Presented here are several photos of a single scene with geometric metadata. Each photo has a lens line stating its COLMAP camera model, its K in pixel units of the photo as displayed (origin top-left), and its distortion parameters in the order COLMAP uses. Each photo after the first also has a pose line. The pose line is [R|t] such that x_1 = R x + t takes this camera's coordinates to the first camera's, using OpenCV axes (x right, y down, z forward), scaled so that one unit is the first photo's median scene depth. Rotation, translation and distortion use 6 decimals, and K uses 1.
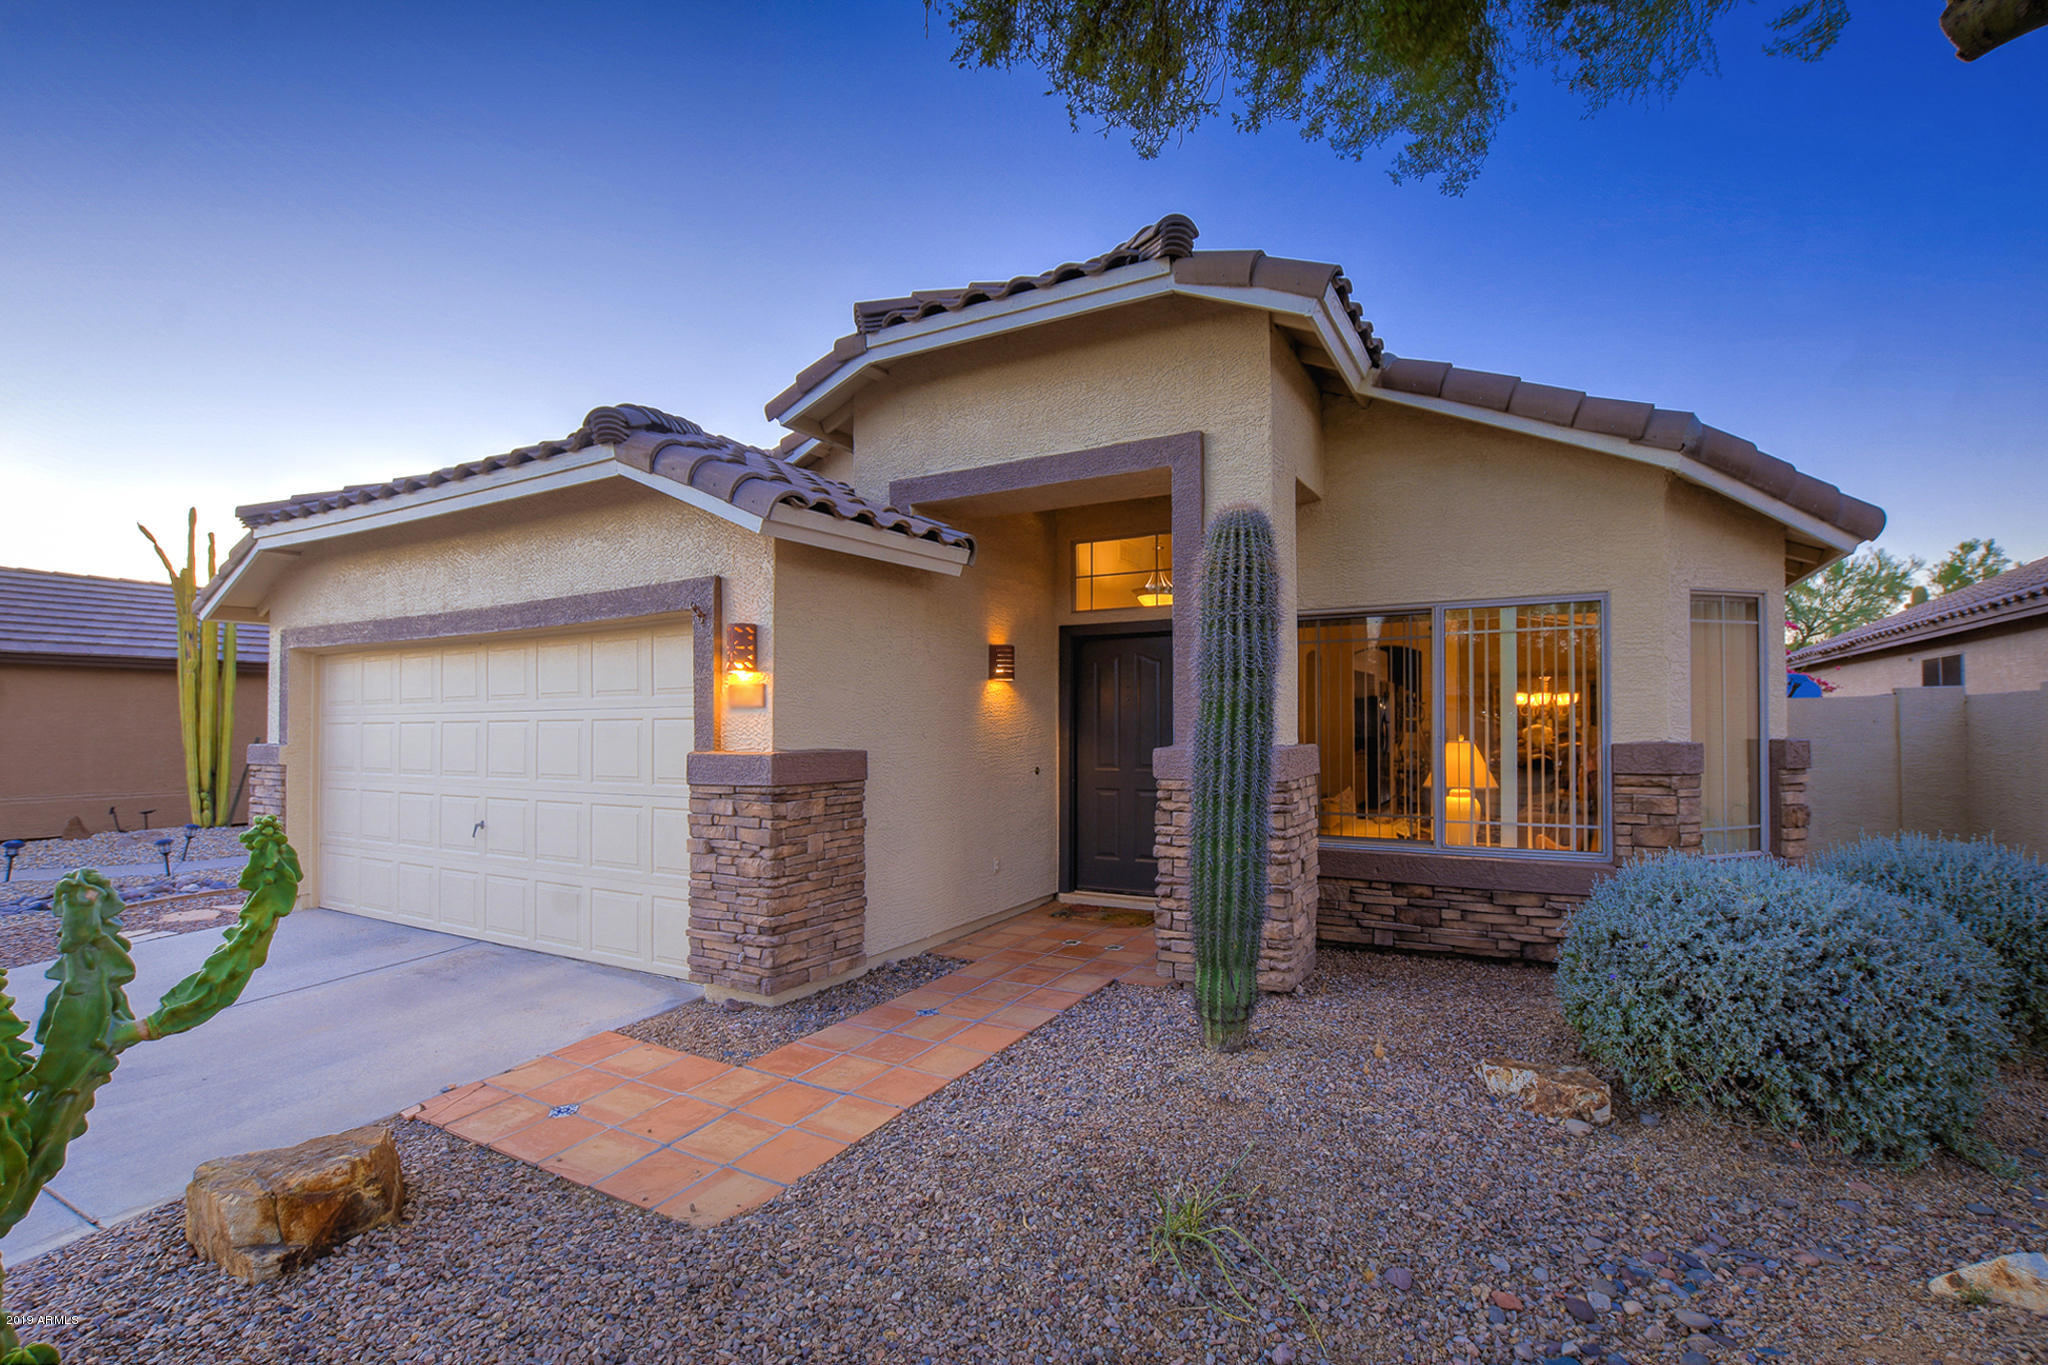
lens RADIAL K [[889.4, 0, 1003.5], [0, 889.4, 693.2], [0, 0, 1]] dist [0.017609, -0.007330]
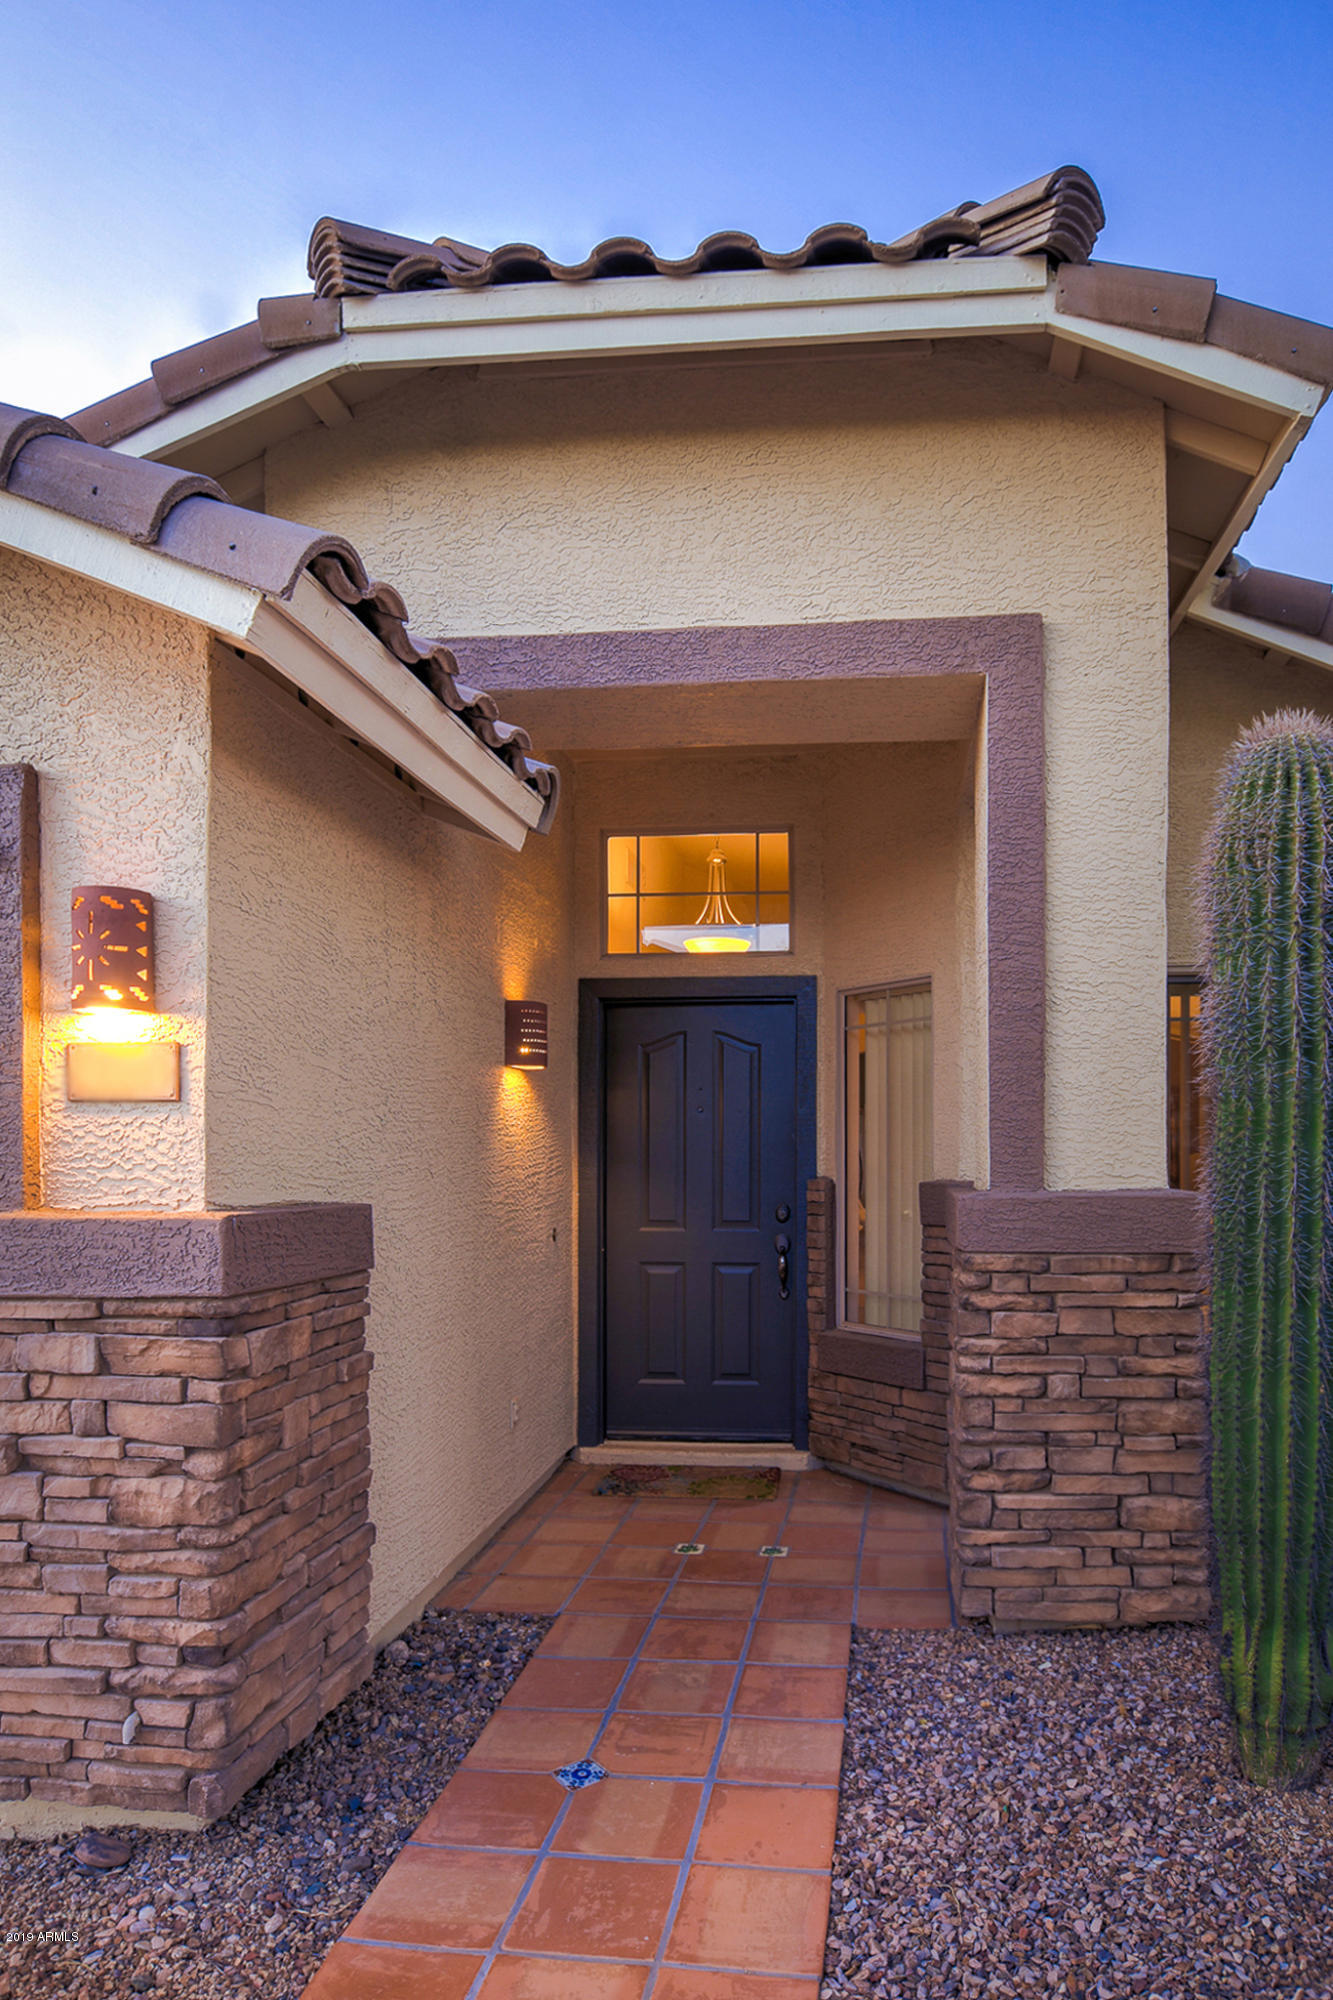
lens RADIAL K [[1195.1, 0, 666.5], [0, 1195.1, 1146.9], [0, 0, 1]] dist [0.003651, -0.000441]
pose [[0.916406, 0.007964, 0.400171, -0.281985], [-0.018818, 0.999554, 0.023201, 0.019699], [-0.399808, -0.028791, 0.916147, 0.411912]]
